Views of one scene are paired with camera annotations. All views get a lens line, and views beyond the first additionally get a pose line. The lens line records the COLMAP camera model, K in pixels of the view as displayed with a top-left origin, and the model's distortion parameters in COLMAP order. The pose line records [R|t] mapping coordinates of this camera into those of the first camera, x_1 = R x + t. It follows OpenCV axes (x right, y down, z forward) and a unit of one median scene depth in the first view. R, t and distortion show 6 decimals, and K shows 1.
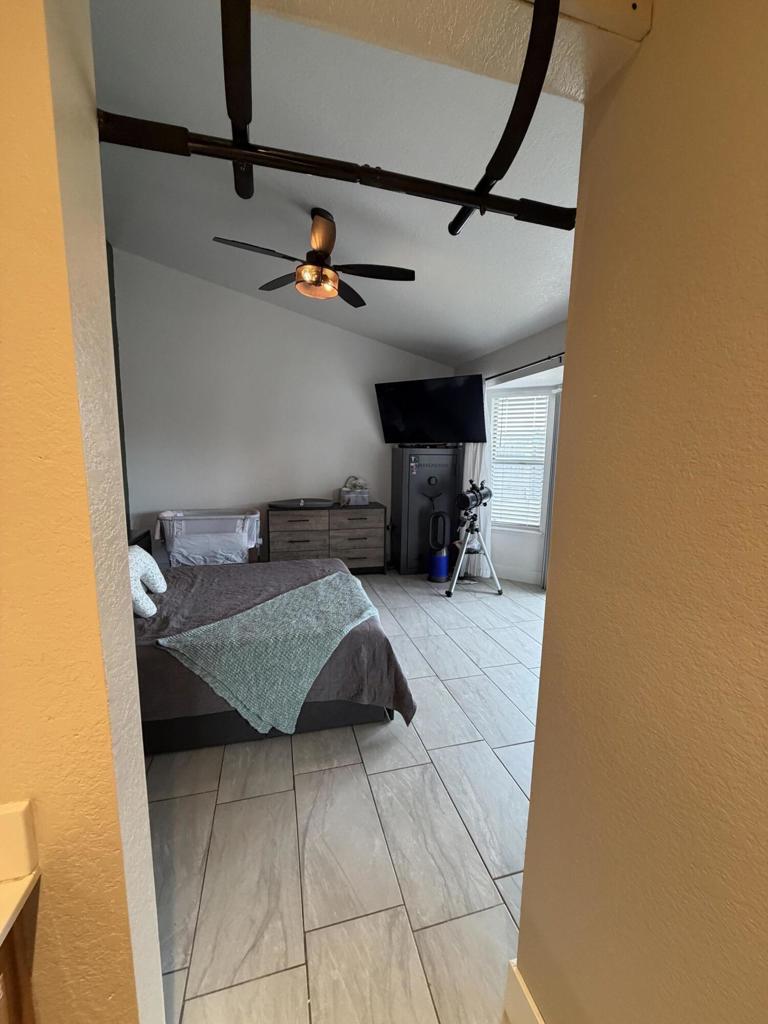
lens RADIAL K [[407.2, 0, 383.2], [0, 407.2, 507.5], [0, 0, 1]] dist [0.001096, 0.000125]
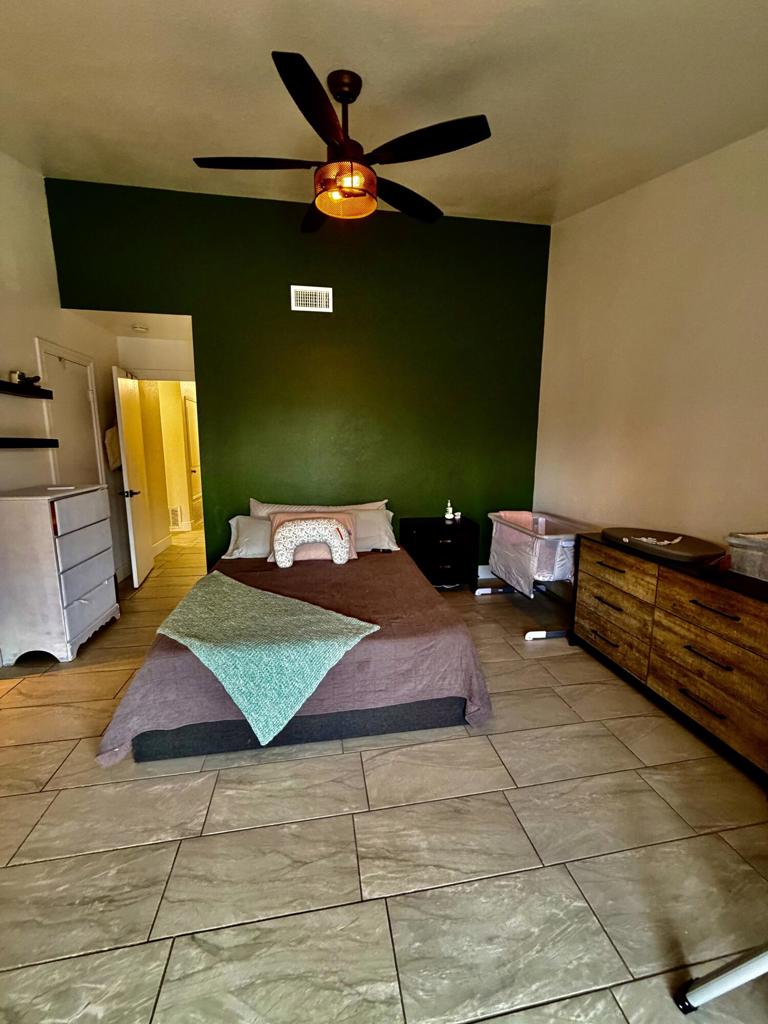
lens RADIAL K [[407.2, 0, 383.2], [0, 407.2, 507.5], [0, 0, 1]] dist [0.001096, 0.000125]
pose [[-0.090636, 0.138913, -0.986148, 0.358135], [-0.134488, 0.979446, 0.150330, -0.089308], [0.986761, 0.146251, -0.070091, 0.729746]]
